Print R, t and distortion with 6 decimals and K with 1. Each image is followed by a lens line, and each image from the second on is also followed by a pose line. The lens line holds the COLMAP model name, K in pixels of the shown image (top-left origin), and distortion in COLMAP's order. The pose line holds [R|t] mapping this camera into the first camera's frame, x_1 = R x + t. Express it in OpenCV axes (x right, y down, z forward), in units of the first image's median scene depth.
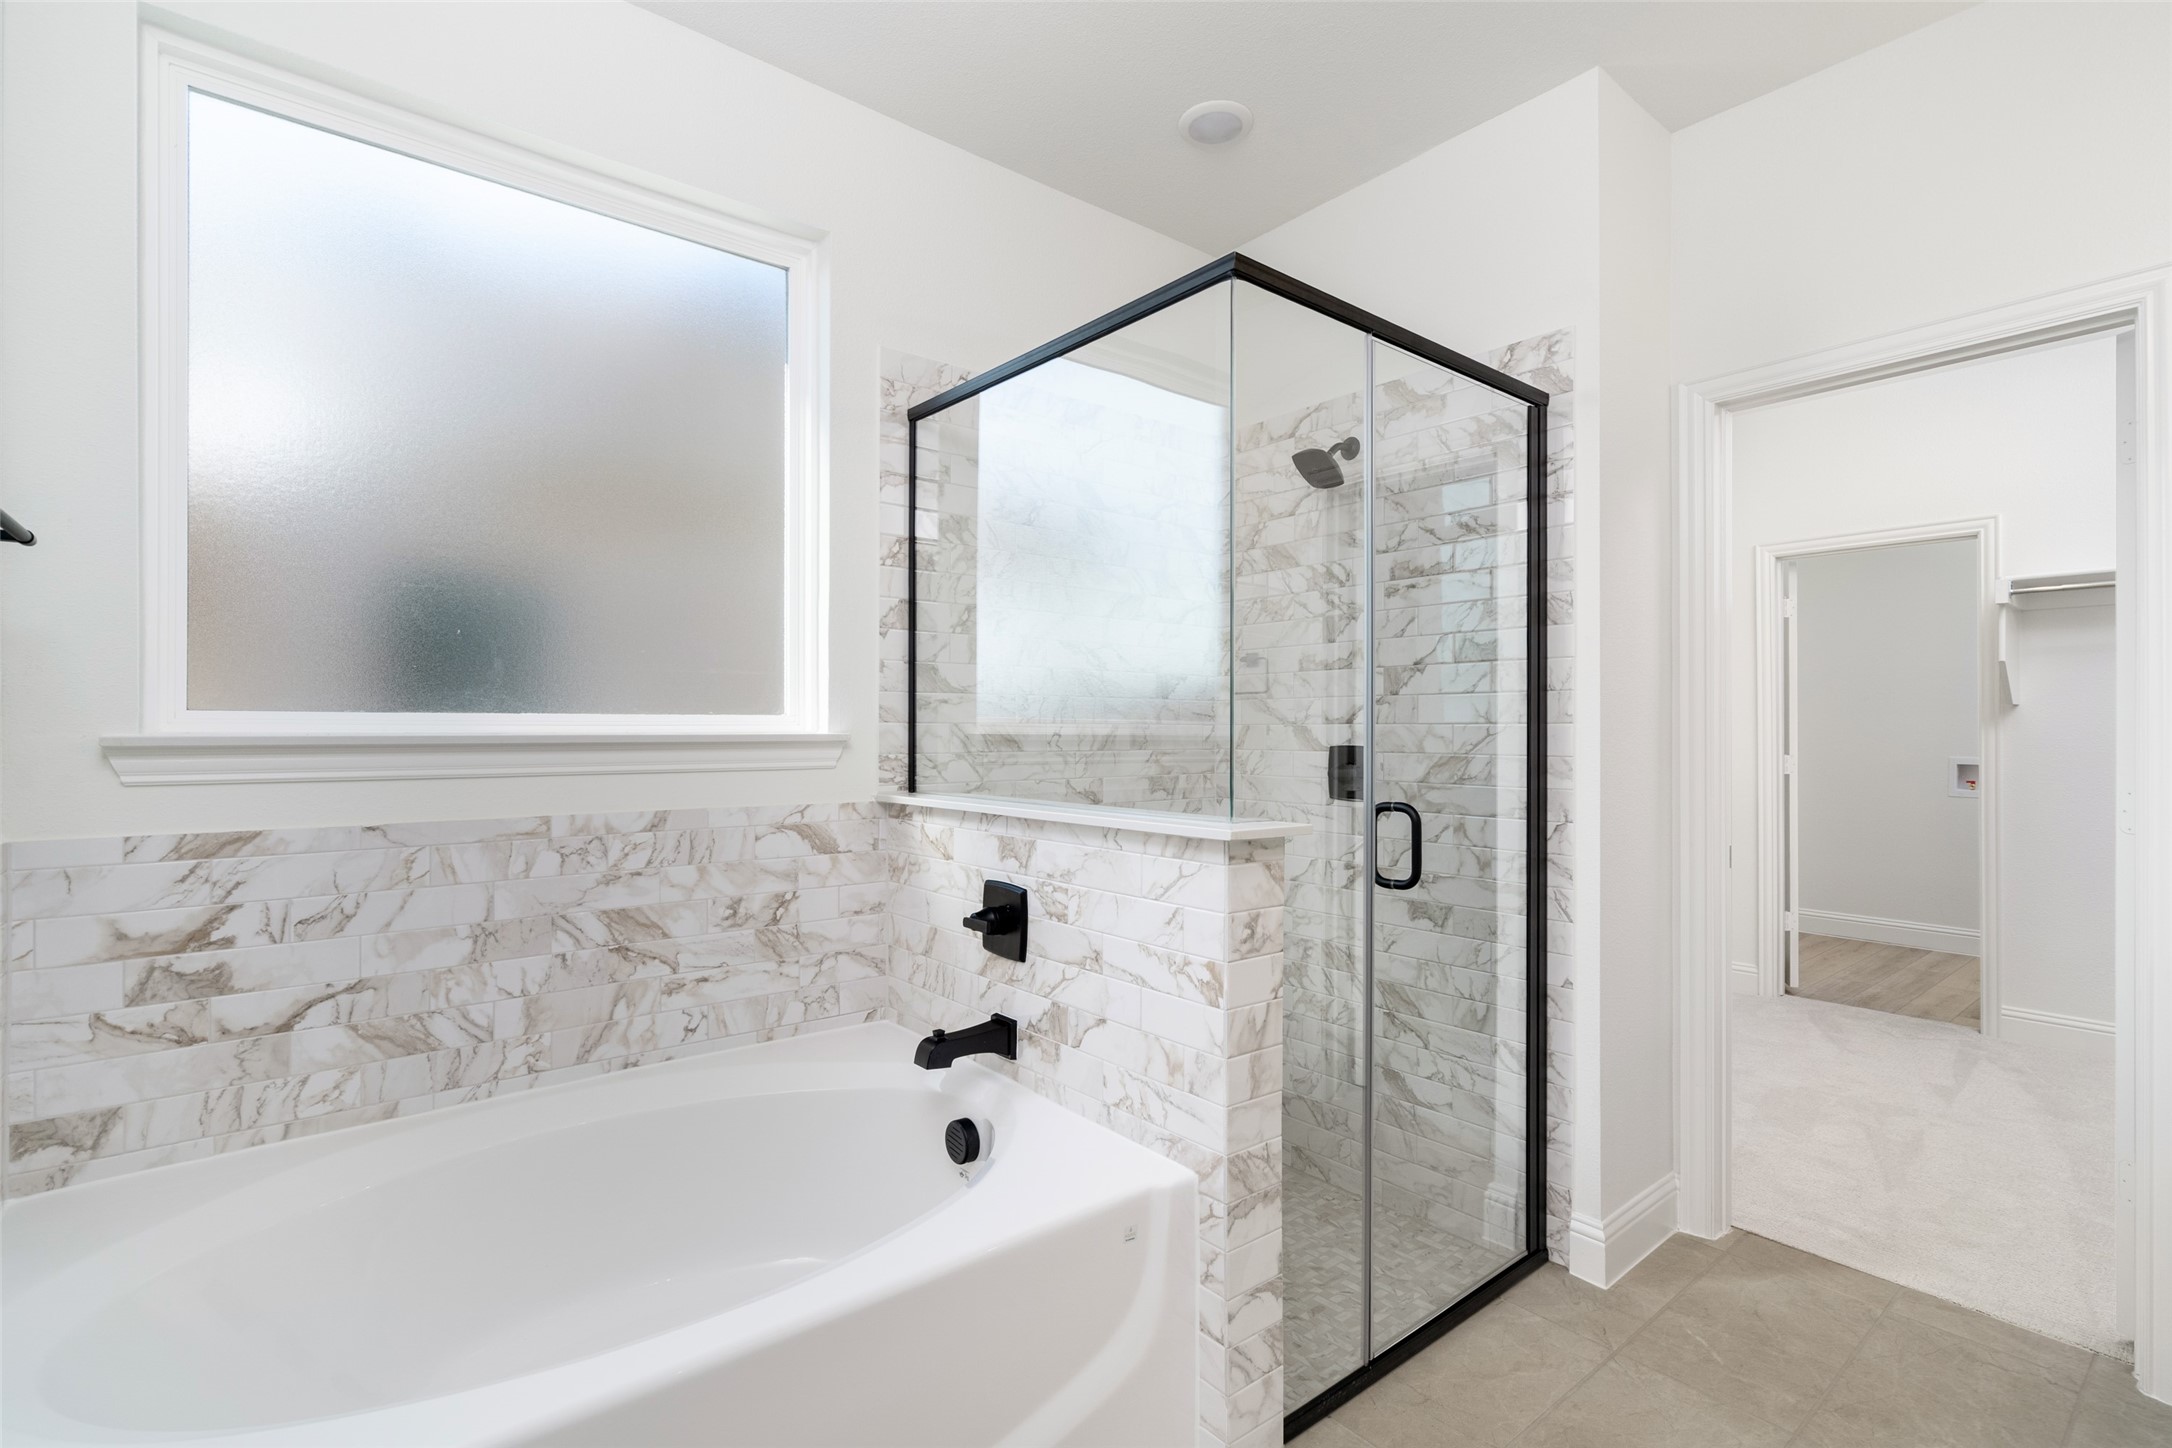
lens RADIAL K [[988.5, 0, 1086.0], [0, 988.5, 724.0], [0, 0, 1]] dist [0.002897, 0.000141]
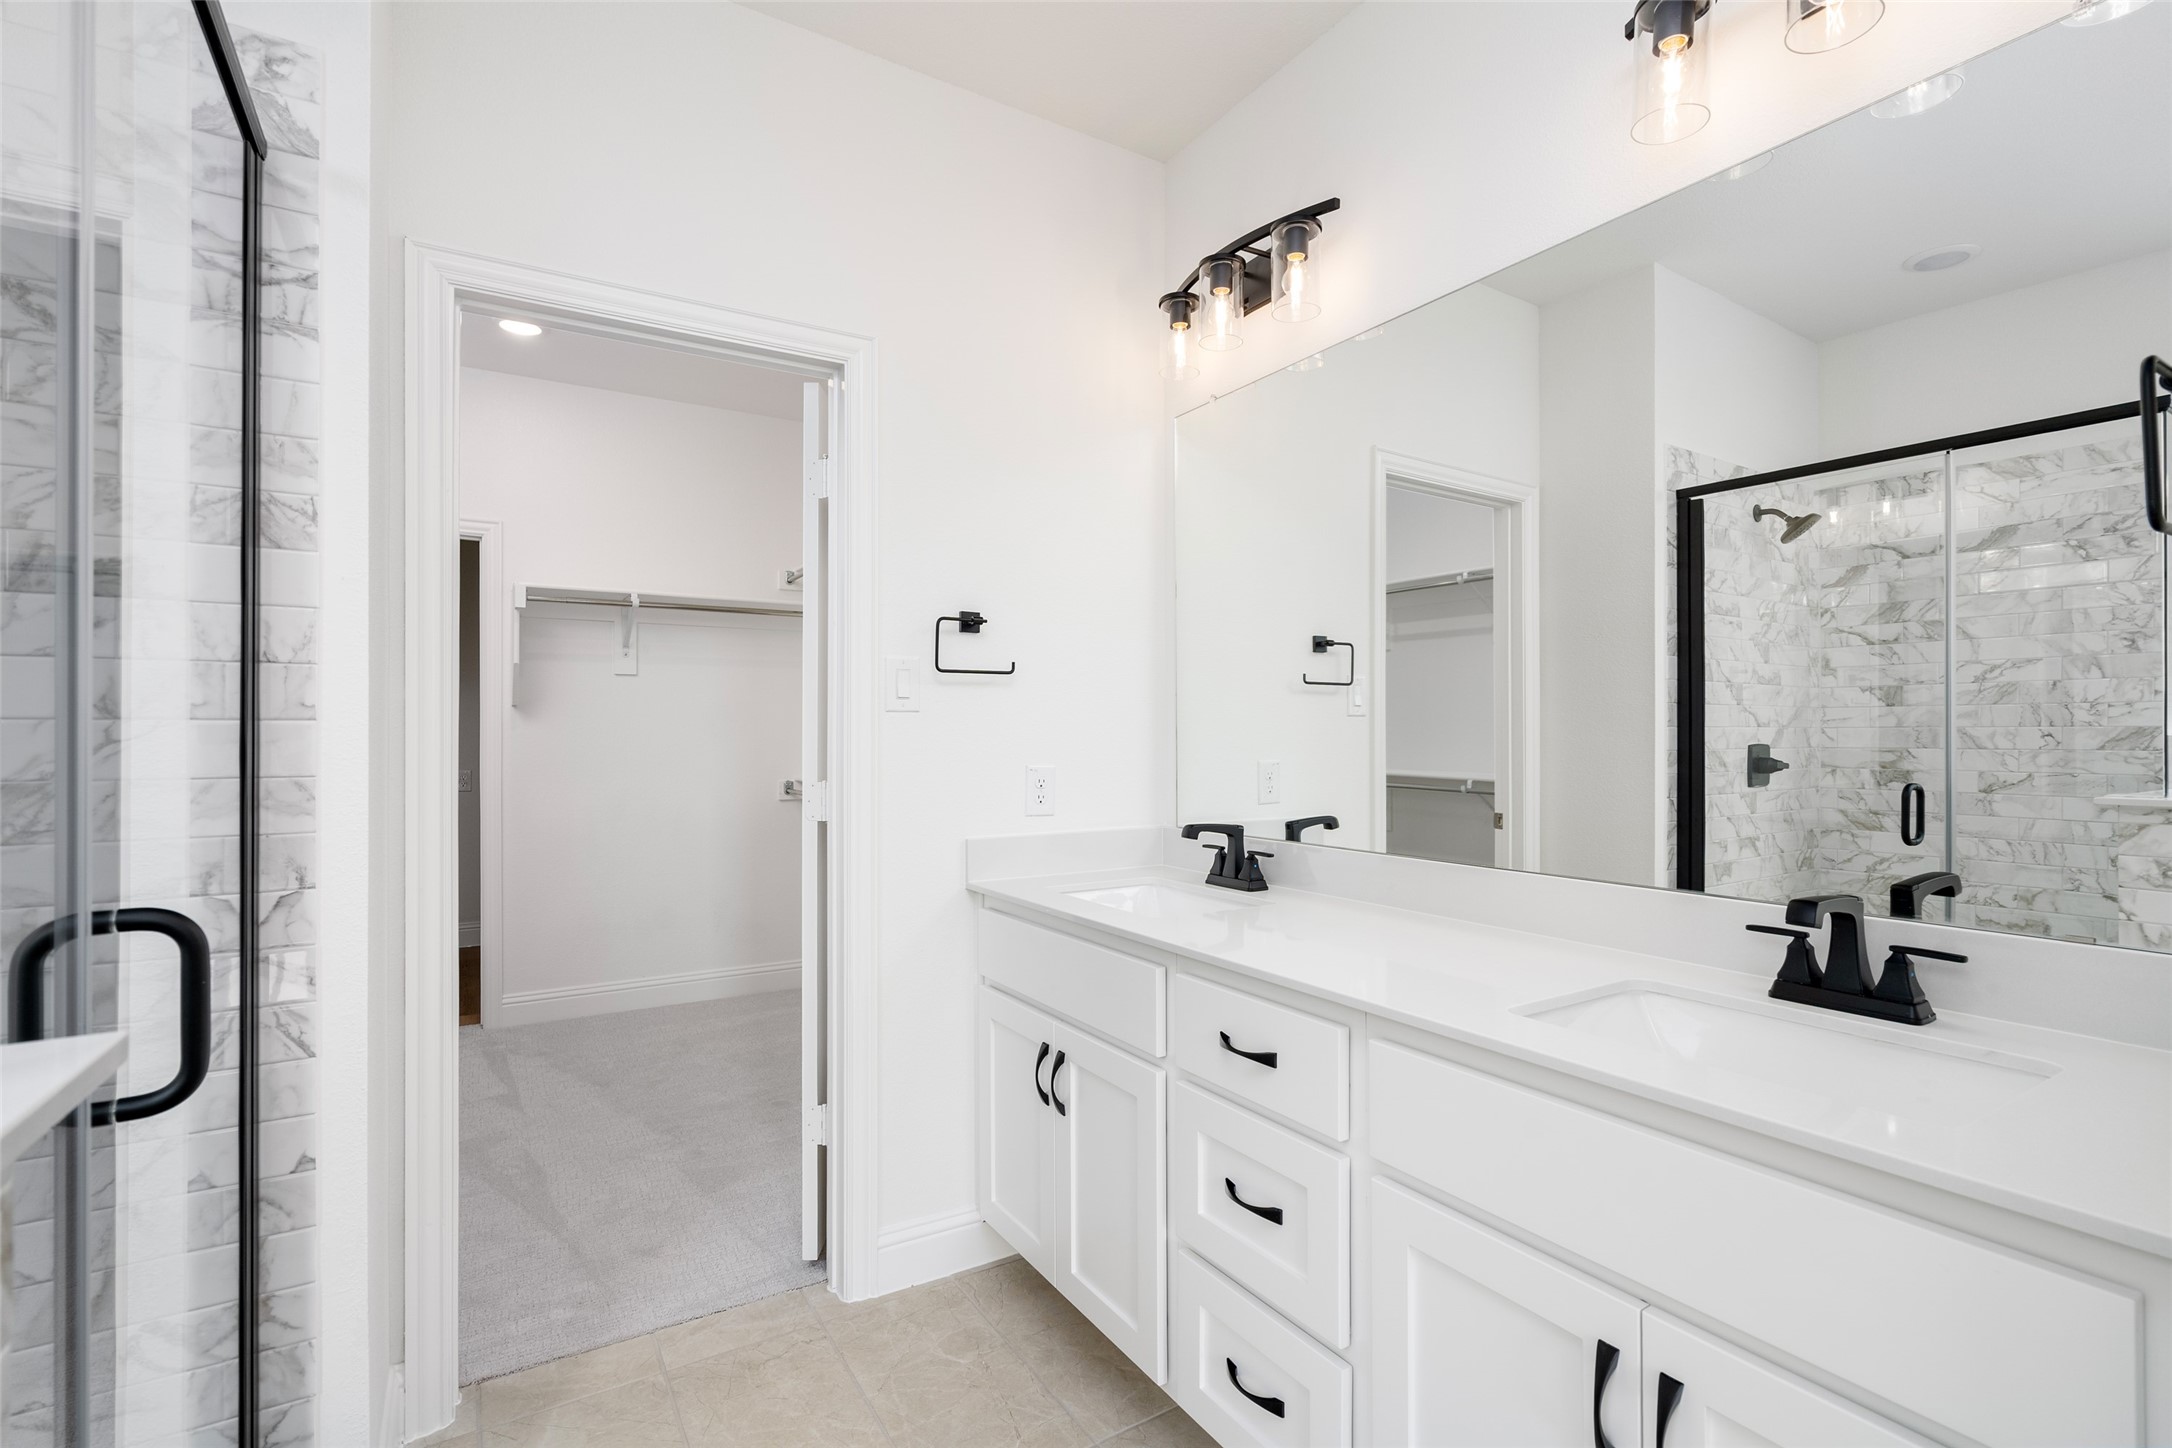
lens RADIAL K [[988.5, 0, 1086.0], [0, 988.5, 724.0], [0, 0, 1]] dist [0.002897, 0.000141]
pose [[0.137625, 0.002672, 0.990481, -0.032472], [-0.001635, 0.999996, -0.002470, 0.002773], [-0.990483, -0.001280, 0.137628, 0.455951]]
